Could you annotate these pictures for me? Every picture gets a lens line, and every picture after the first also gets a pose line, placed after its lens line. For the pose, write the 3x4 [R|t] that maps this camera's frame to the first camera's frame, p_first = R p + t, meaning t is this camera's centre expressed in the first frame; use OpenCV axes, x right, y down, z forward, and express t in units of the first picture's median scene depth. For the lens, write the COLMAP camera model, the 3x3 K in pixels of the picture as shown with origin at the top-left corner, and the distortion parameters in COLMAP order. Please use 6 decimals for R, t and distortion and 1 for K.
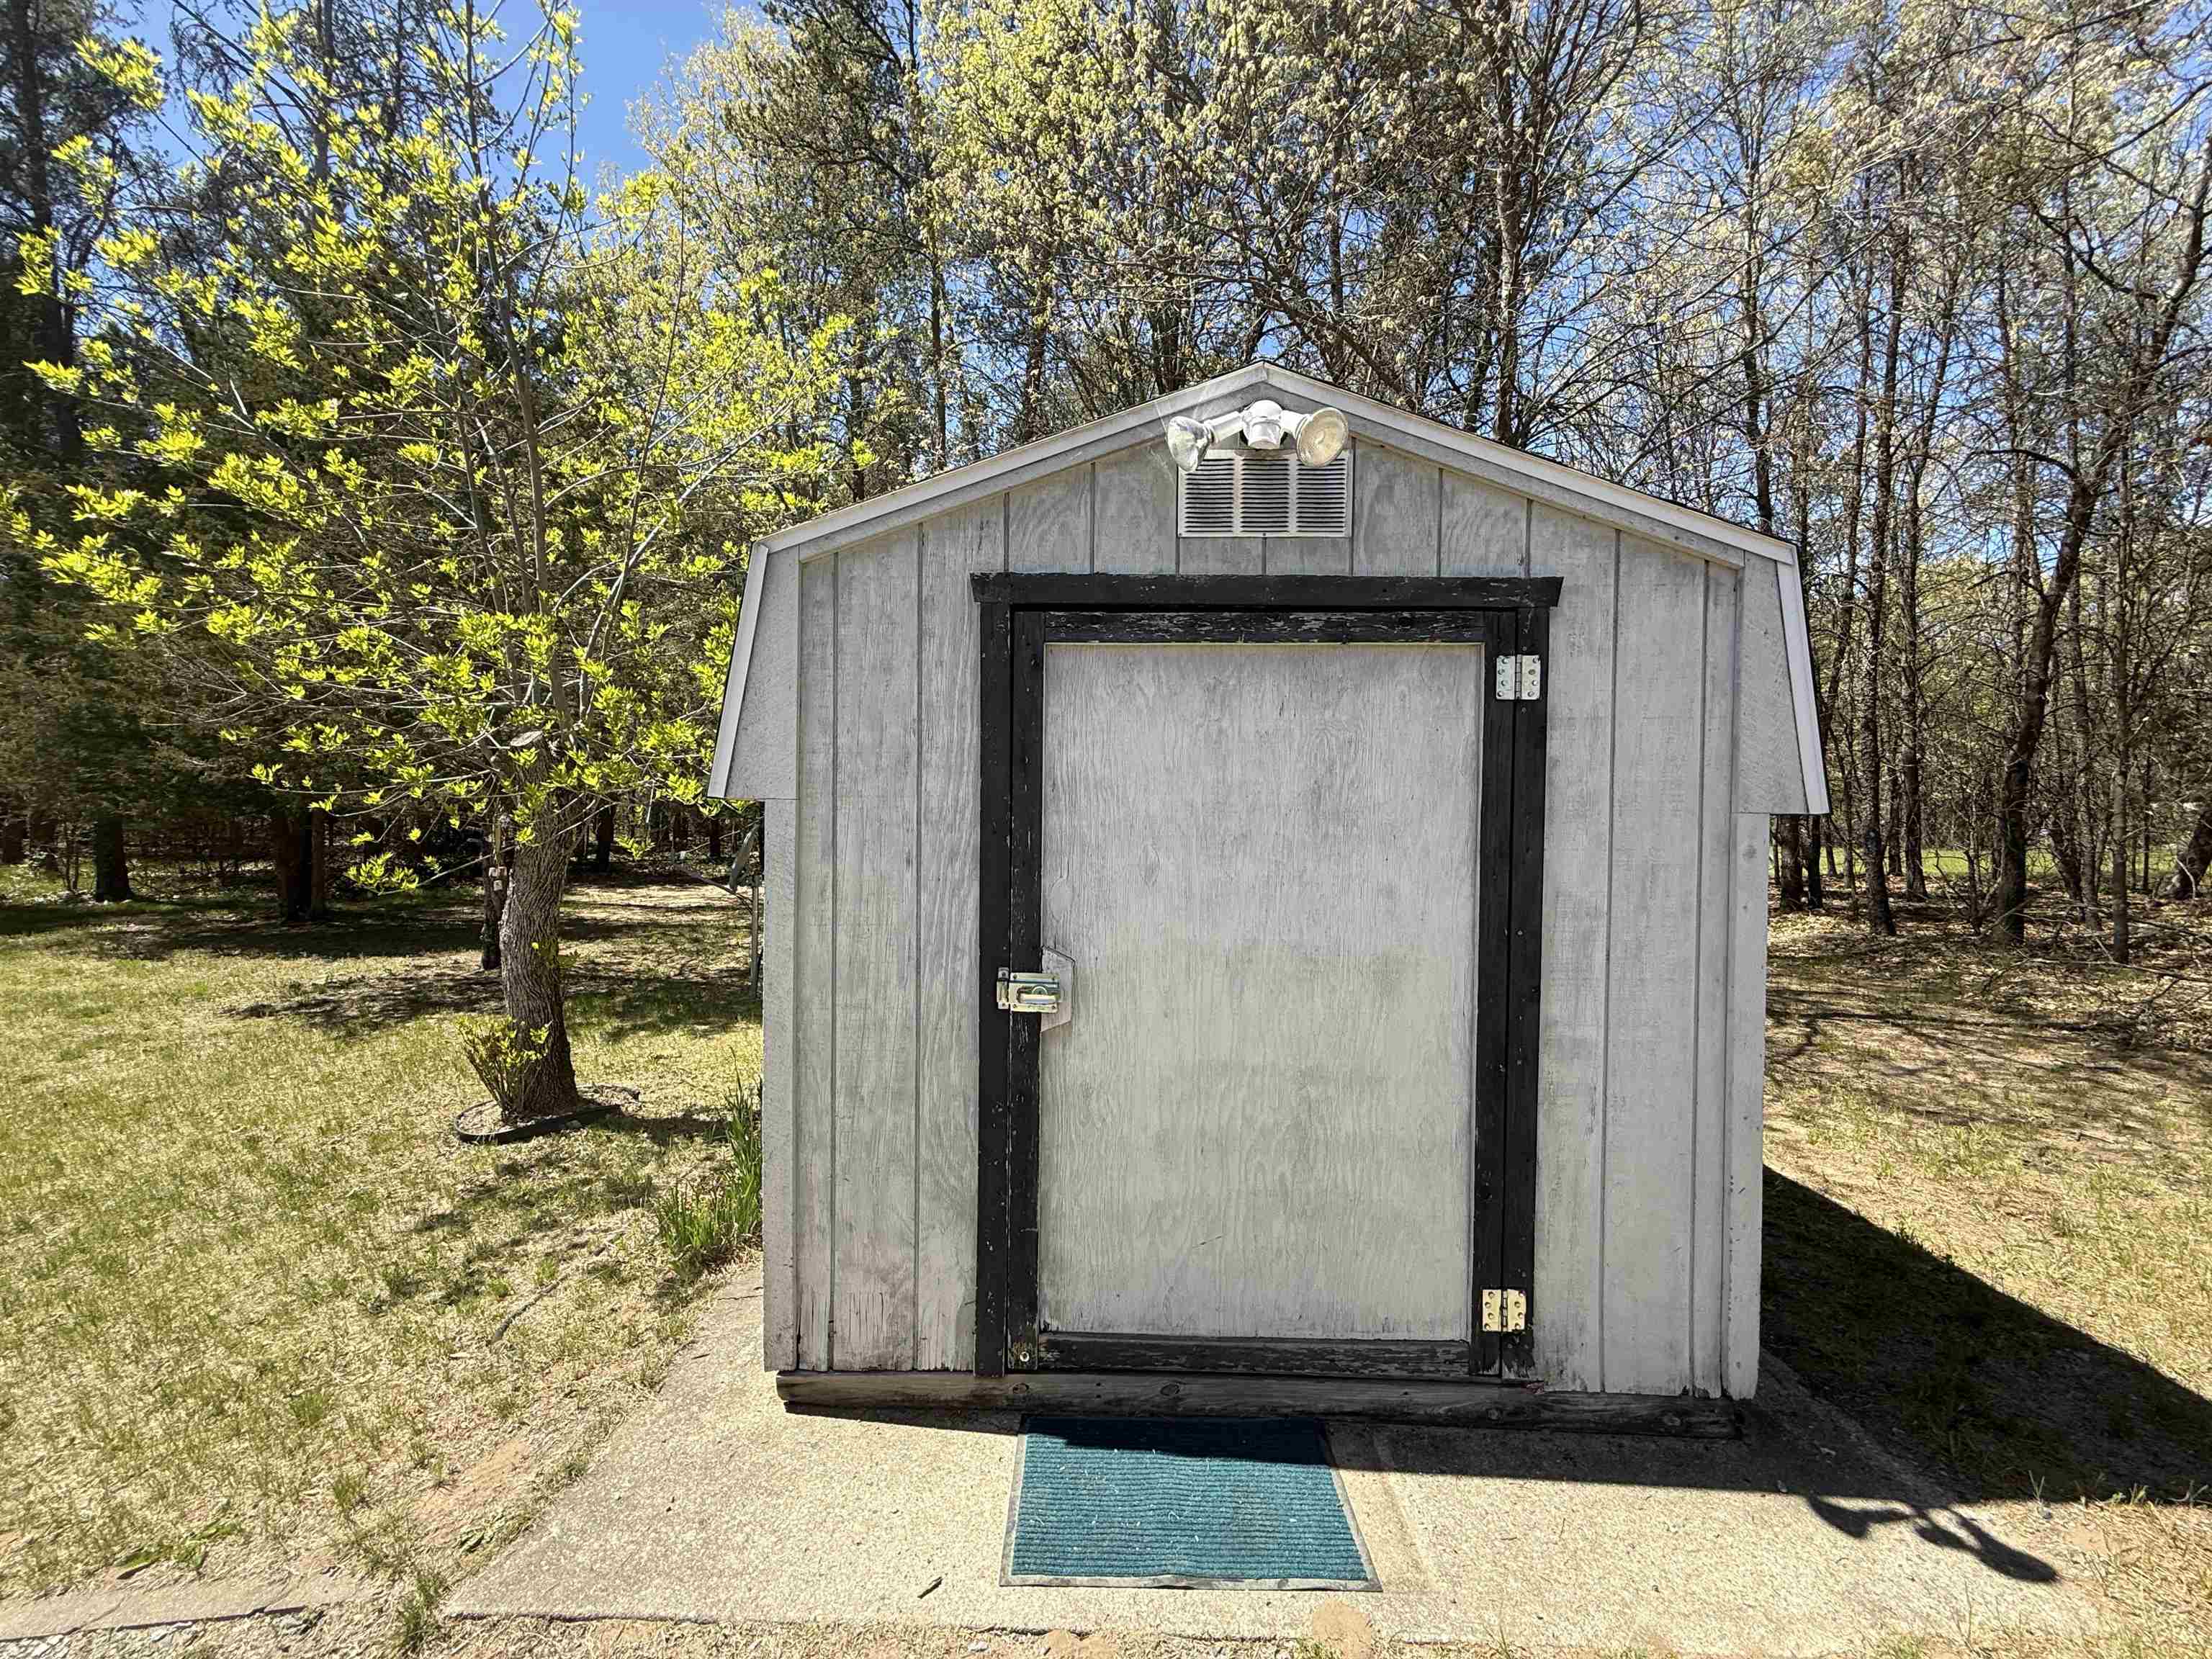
lens RADIAL K [[874.7, 0, 1107.0], [0, 874.7, 828.6], [0, 0, 1]] dist [0.000613, -0.000097]
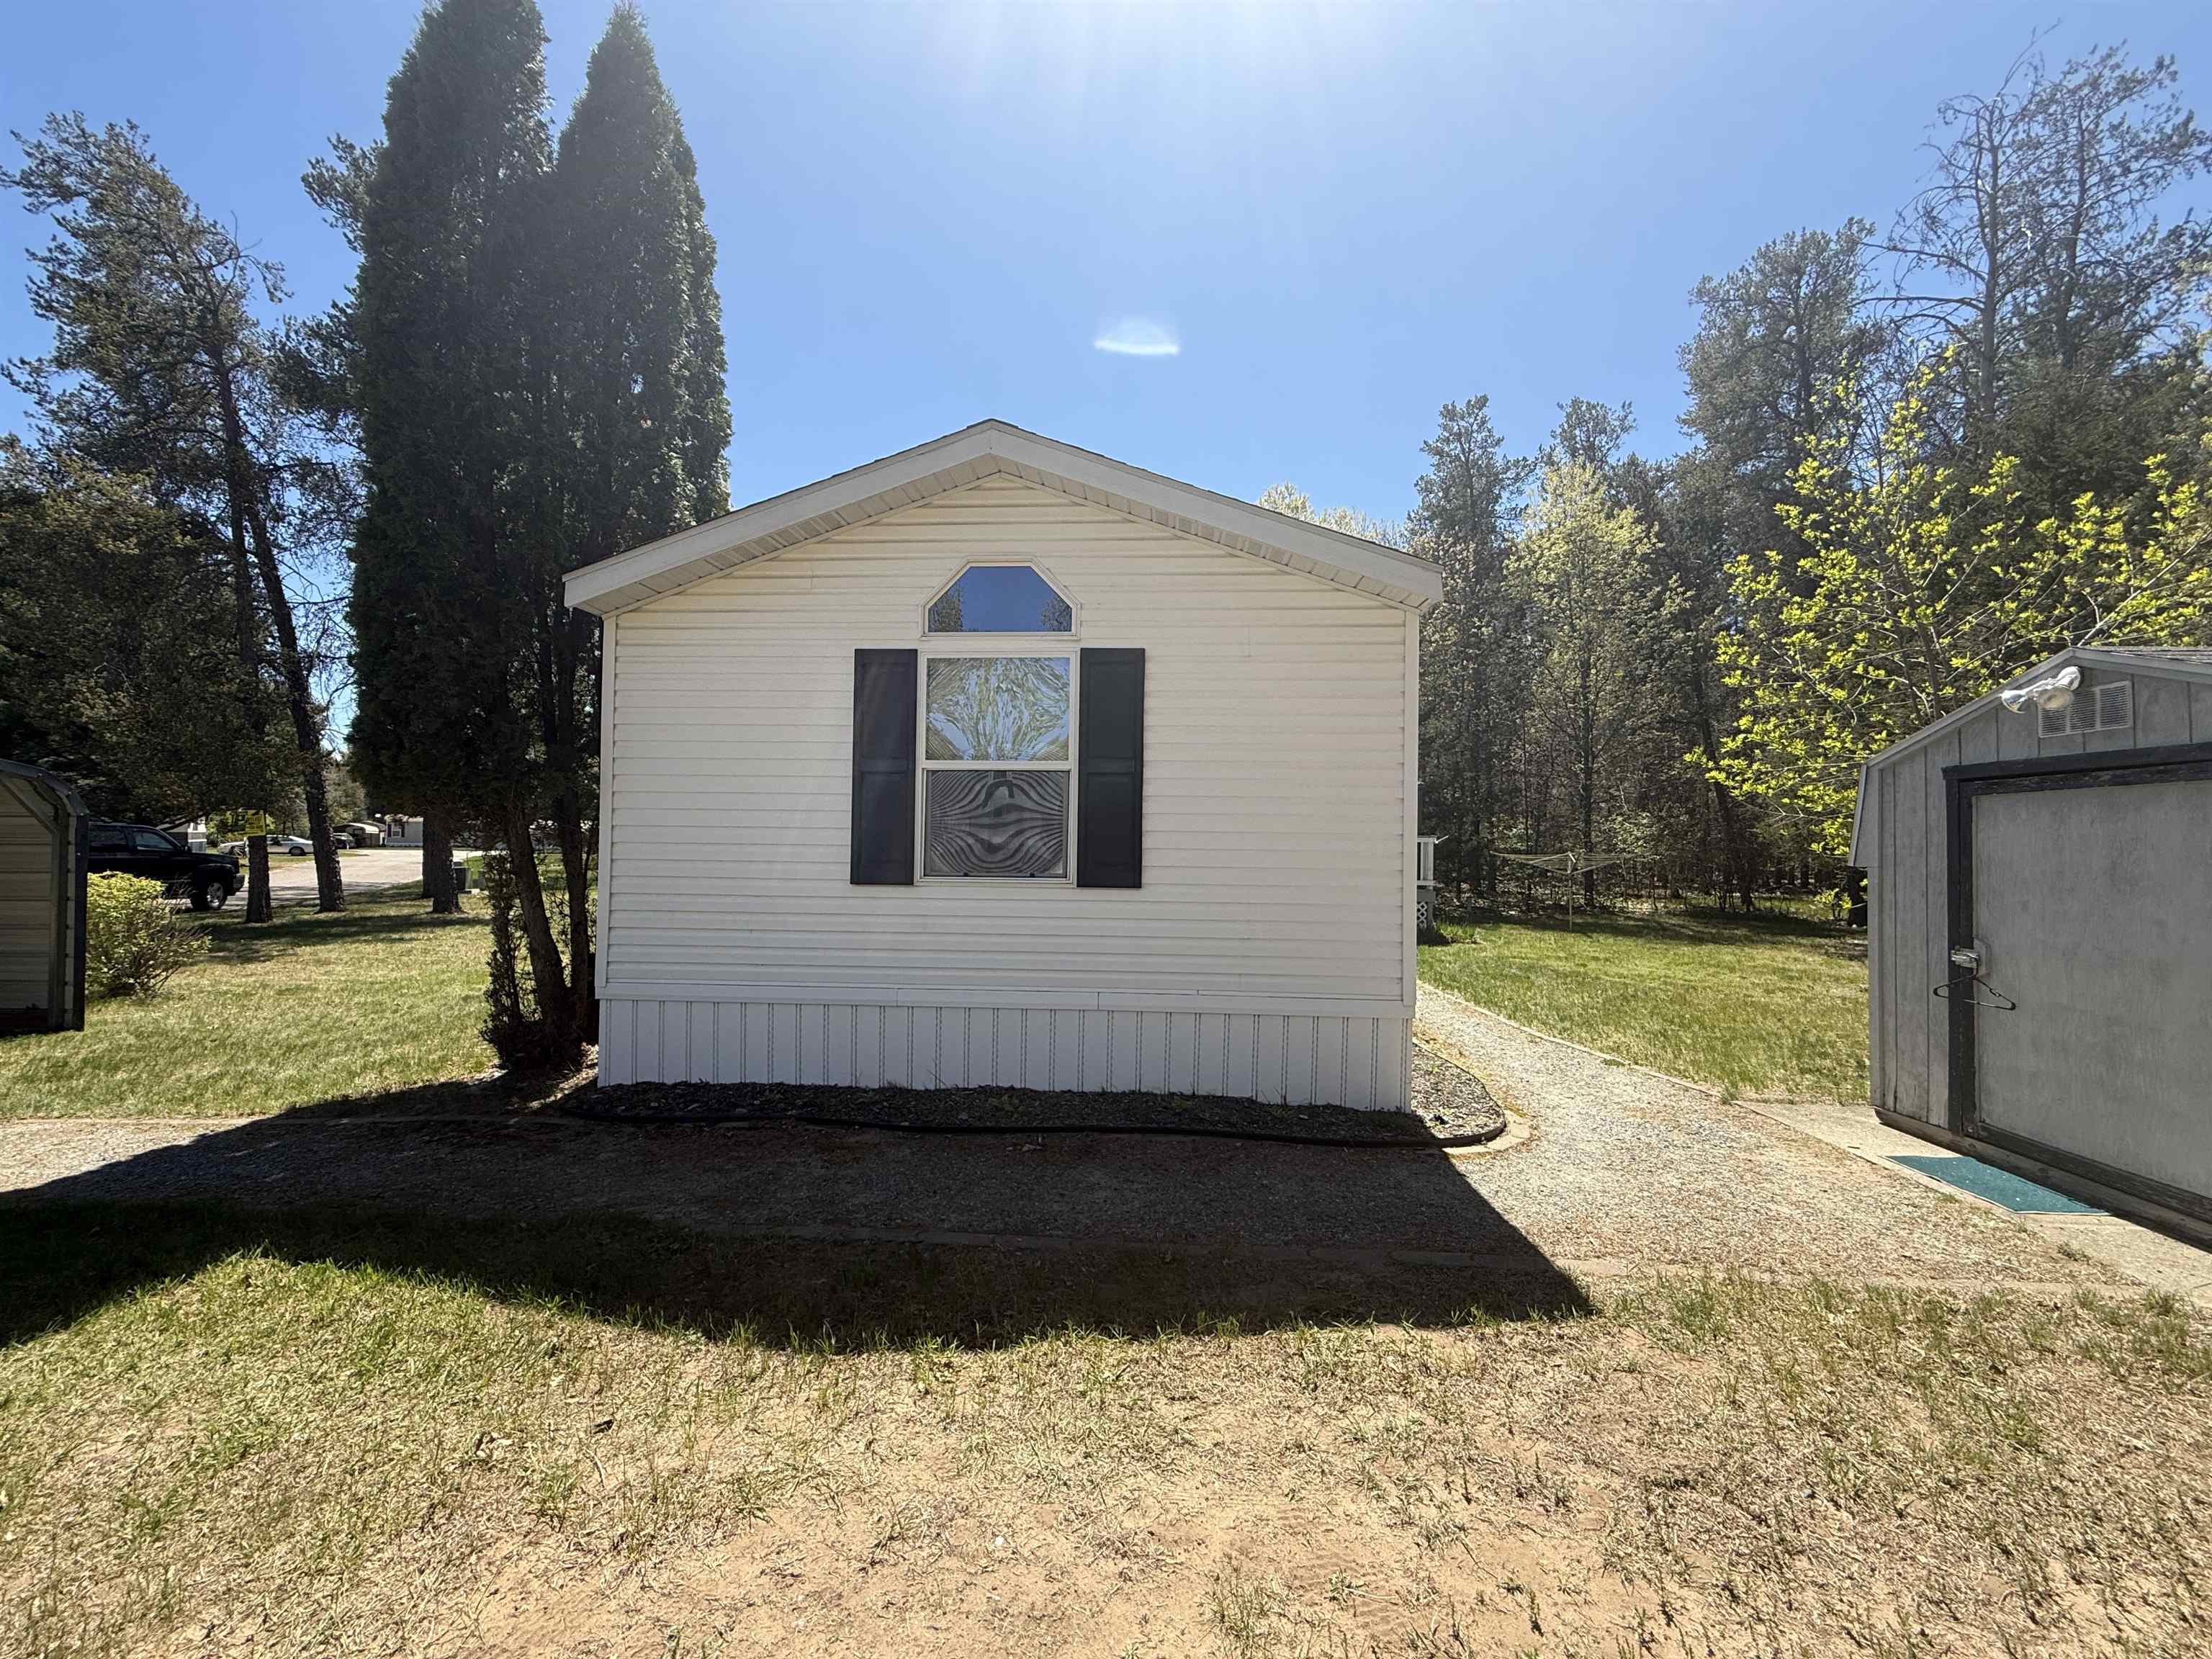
lens RADIAL K [[878.2, 0, 1099.8], [0, 878.2, 830.3], [0, 0, 1]] dist [0.000219, -0.000252]
pose [[-0.035308, -0.030793, -0.998902, 2.165385], [-0.024293, 0.999256, -0.029945, -0.011116], [0.999081, 0.023209, -0.036030, -1.074942]]
